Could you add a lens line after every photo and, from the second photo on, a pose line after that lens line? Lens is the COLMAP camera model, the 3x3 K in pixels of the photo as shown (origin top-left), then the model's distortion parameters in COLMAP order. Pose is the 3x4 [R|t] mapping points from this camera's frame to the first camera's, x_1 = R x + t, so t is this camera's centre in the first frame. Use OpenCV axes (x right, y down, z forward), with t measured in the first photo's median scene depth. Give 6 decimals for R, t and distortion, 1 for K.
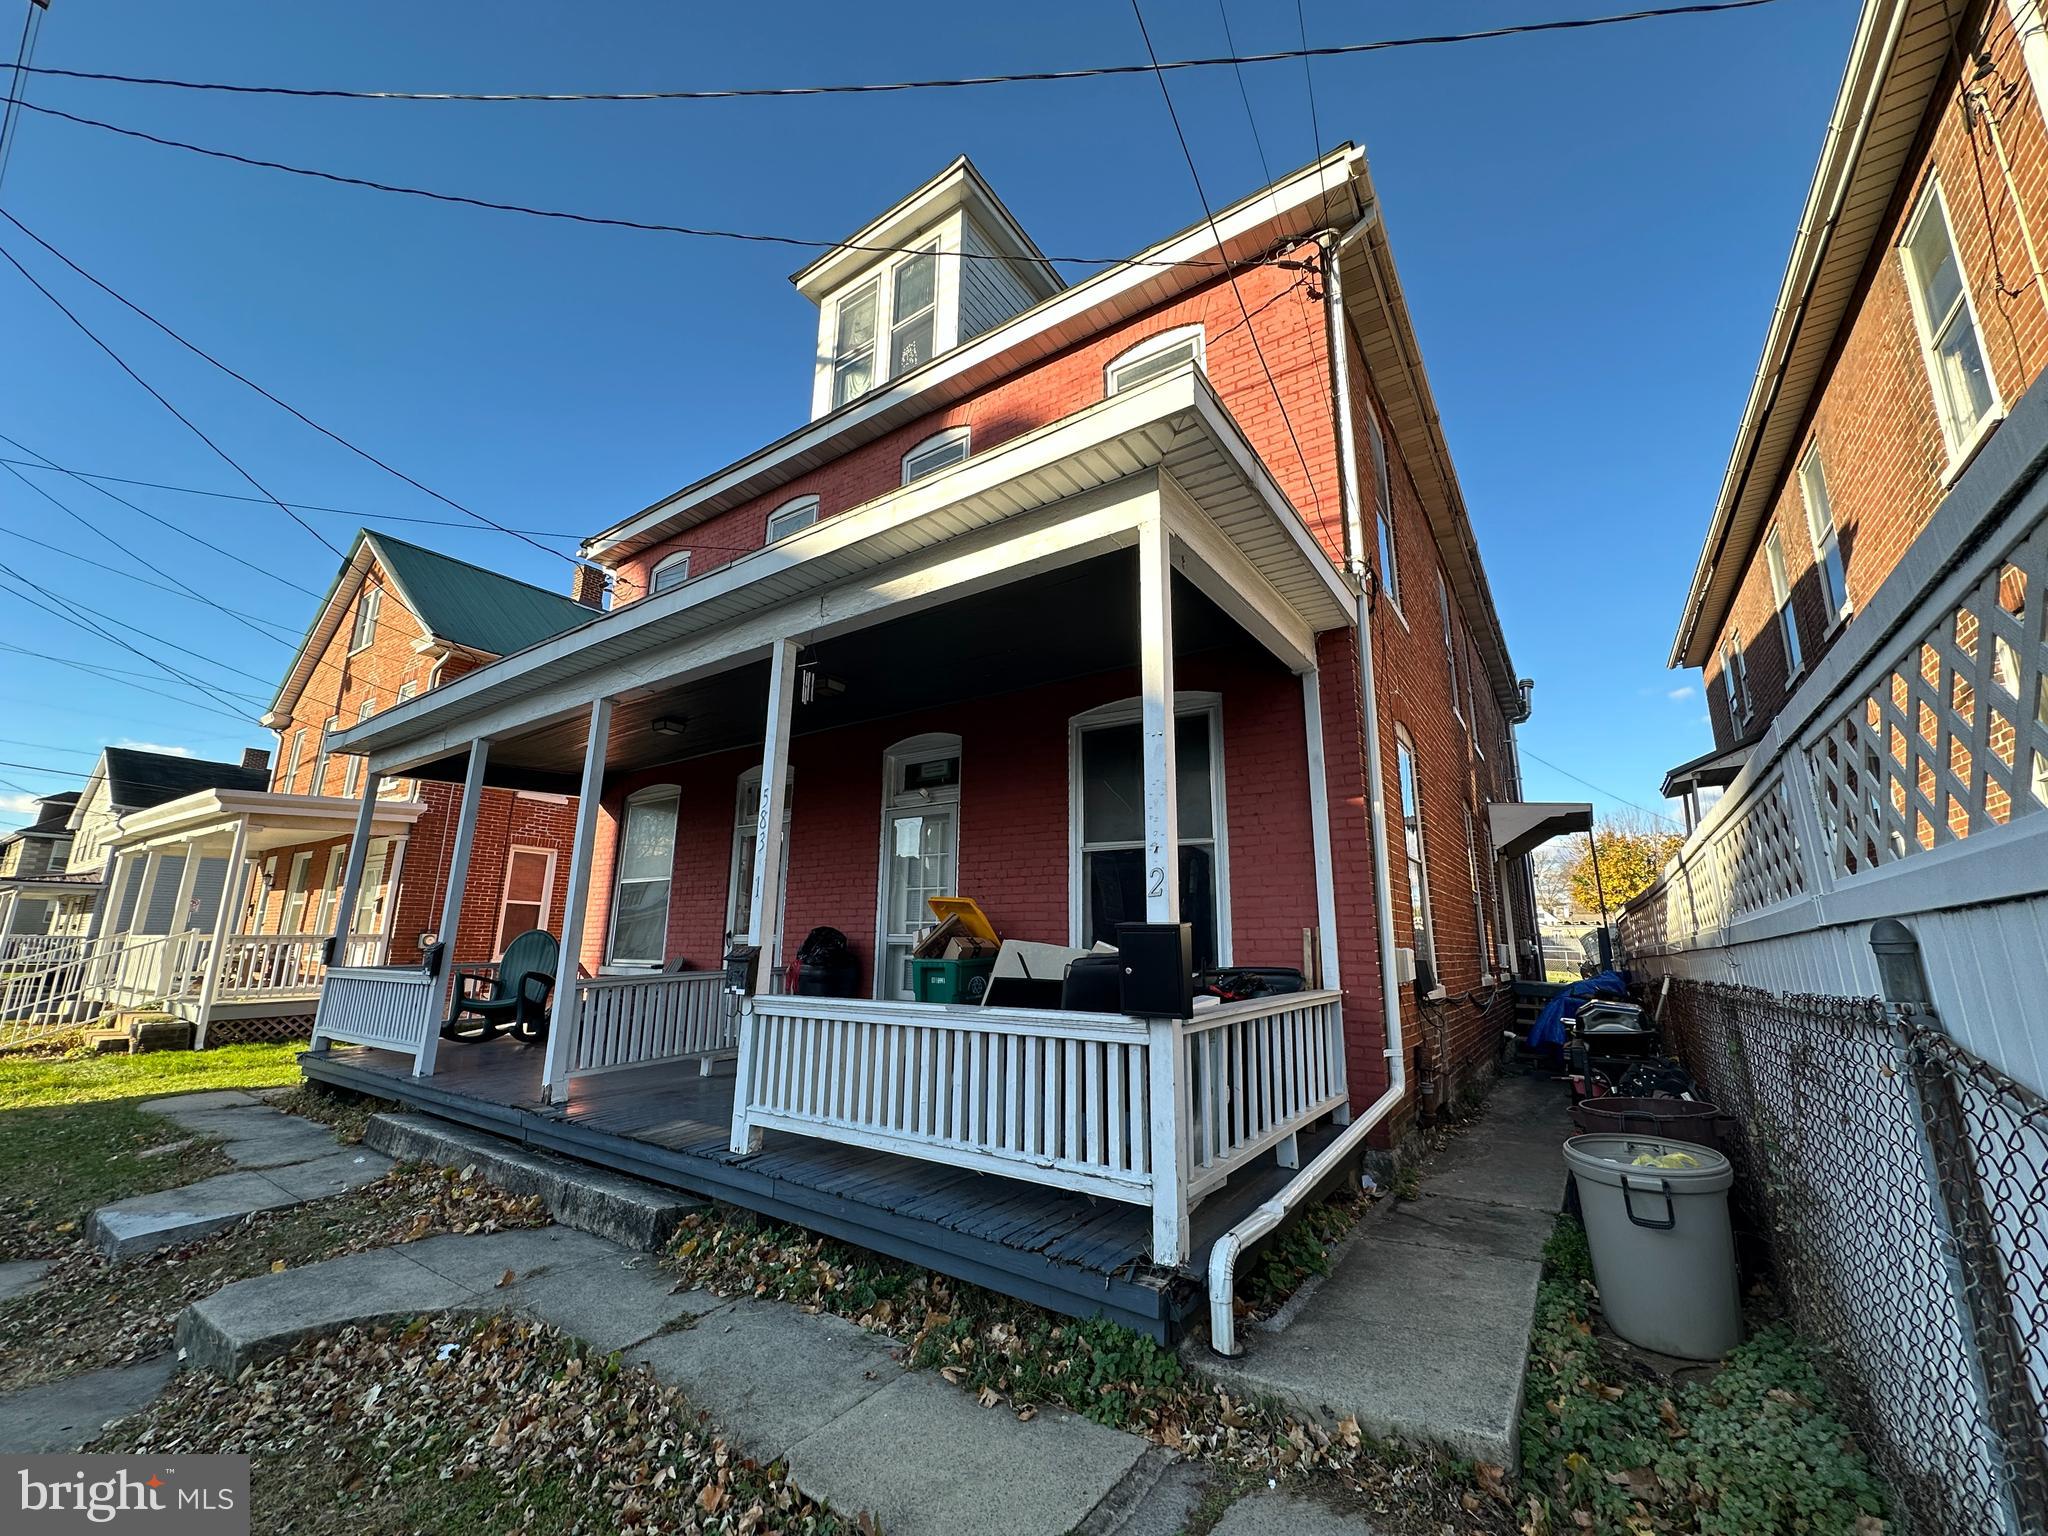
lens RADIAL K [[815.3, 0, 1018.3], [0, 815.3, 762.4], [0, 0, 1]] dist [-0.001926, 0.000824]
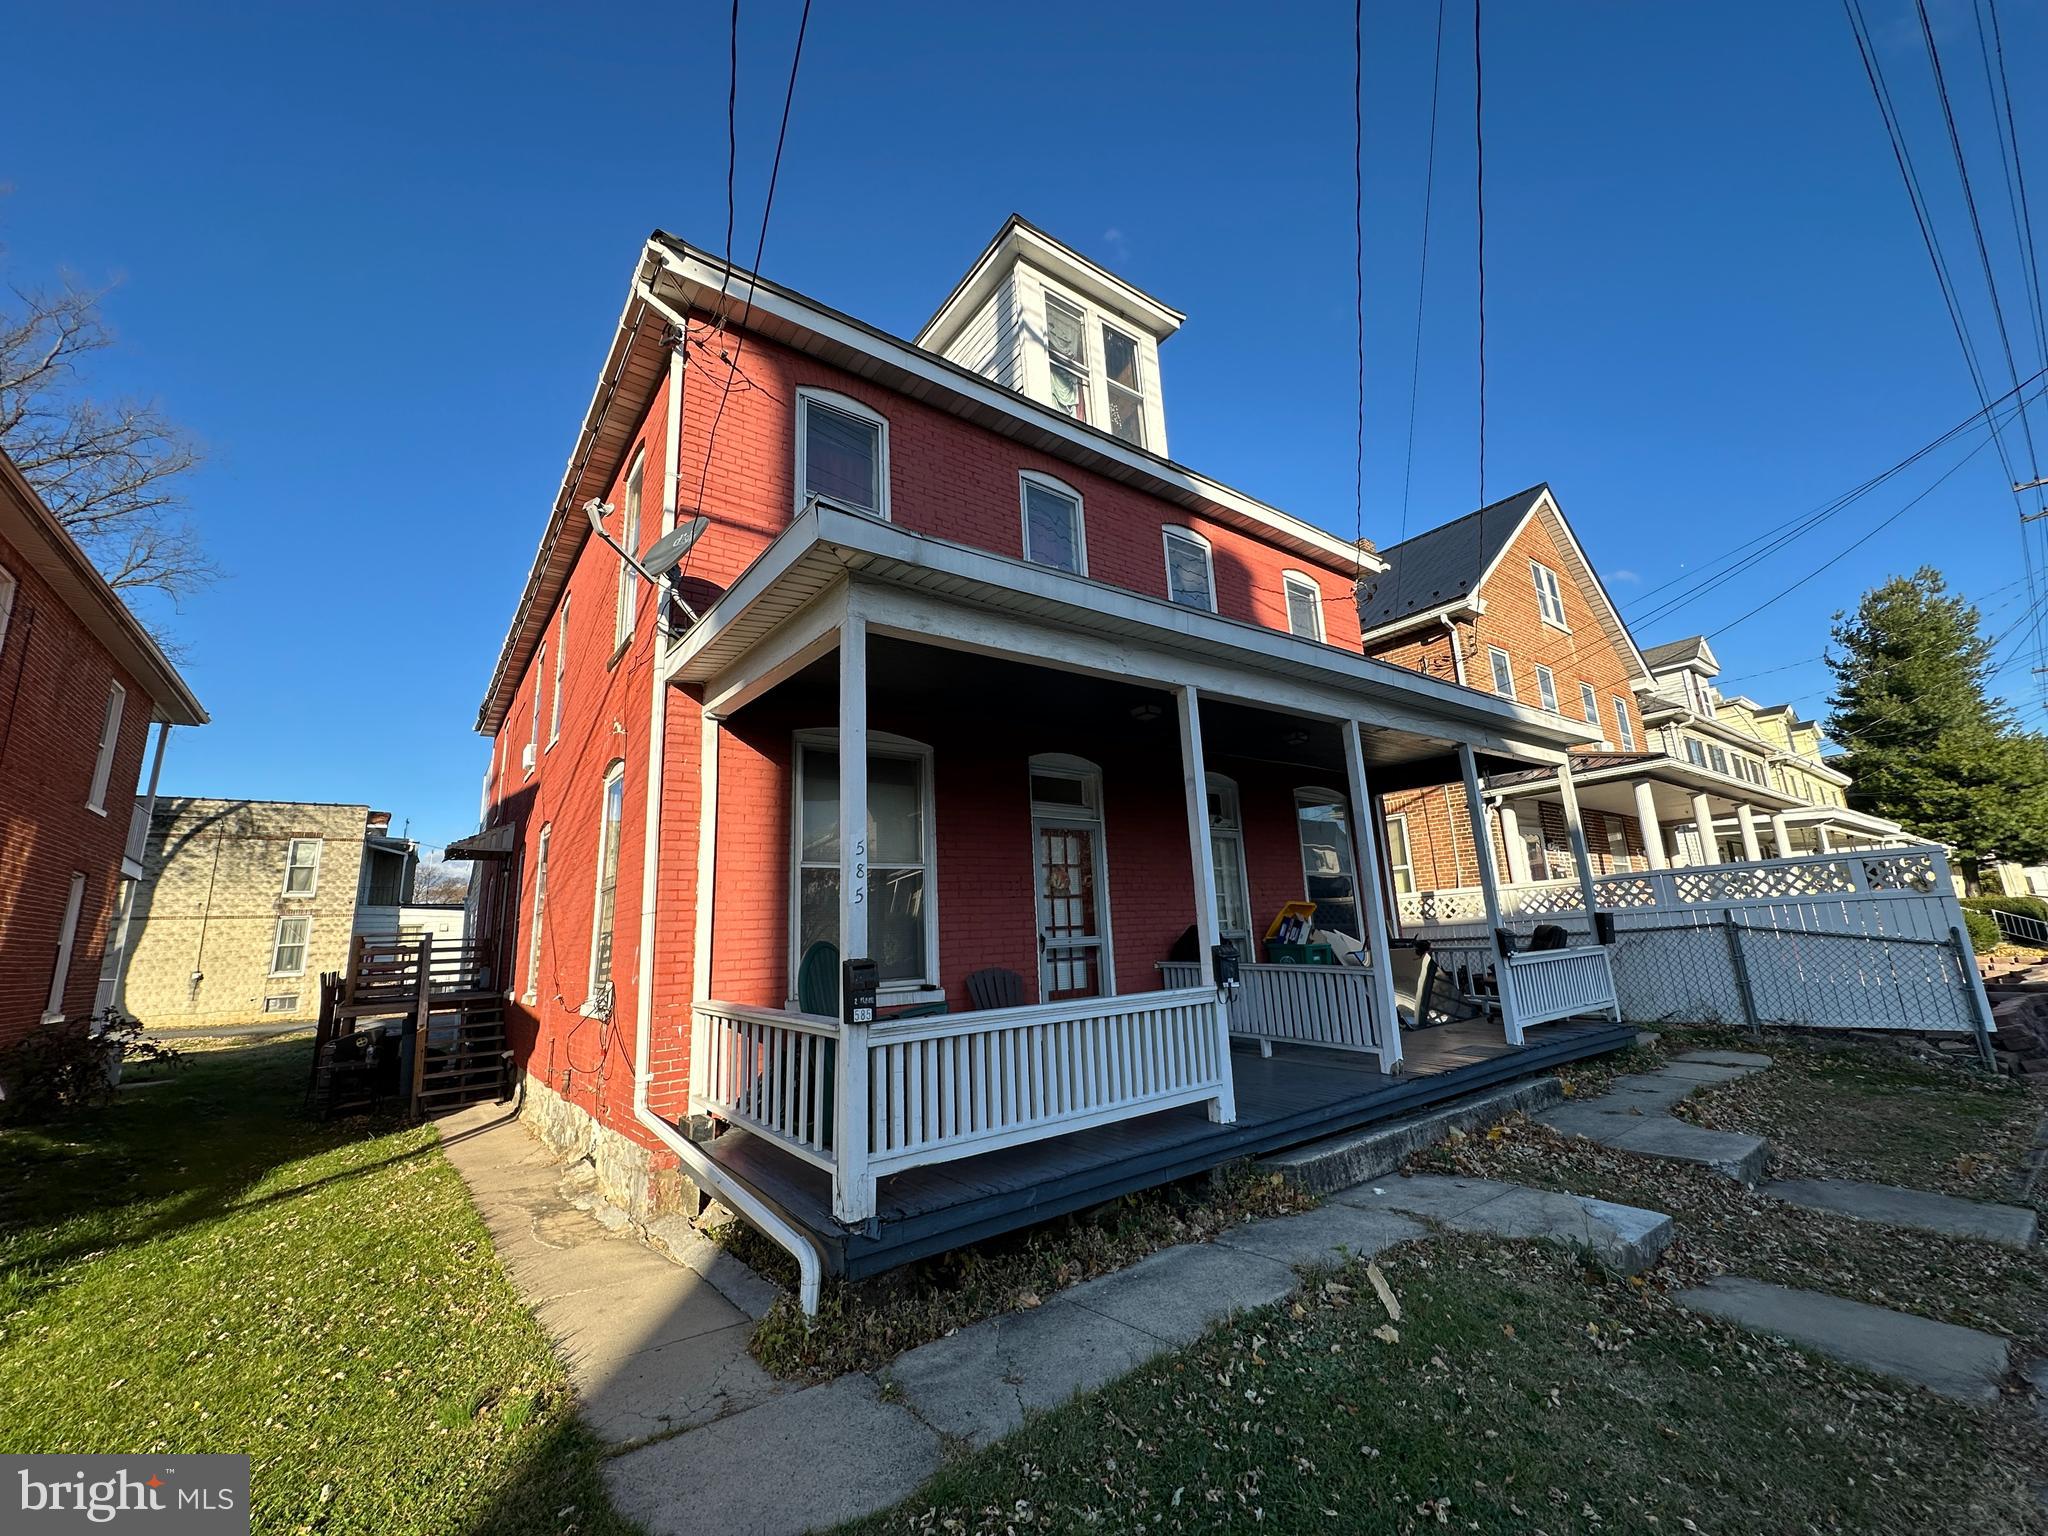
lens RADIAL K [[815.3, 0, 1017.4], [0, 815.3, 767.2], [0, 0, 1]] dist [-0.001926, 0.000824]
pose [[0.311657, 0.175992, 0.933754, -1.690715], [-0.161196, 0.978246, -0.130575, 0.208567], [-0.936422, -0.109823, 0.333247, 1.045483]]
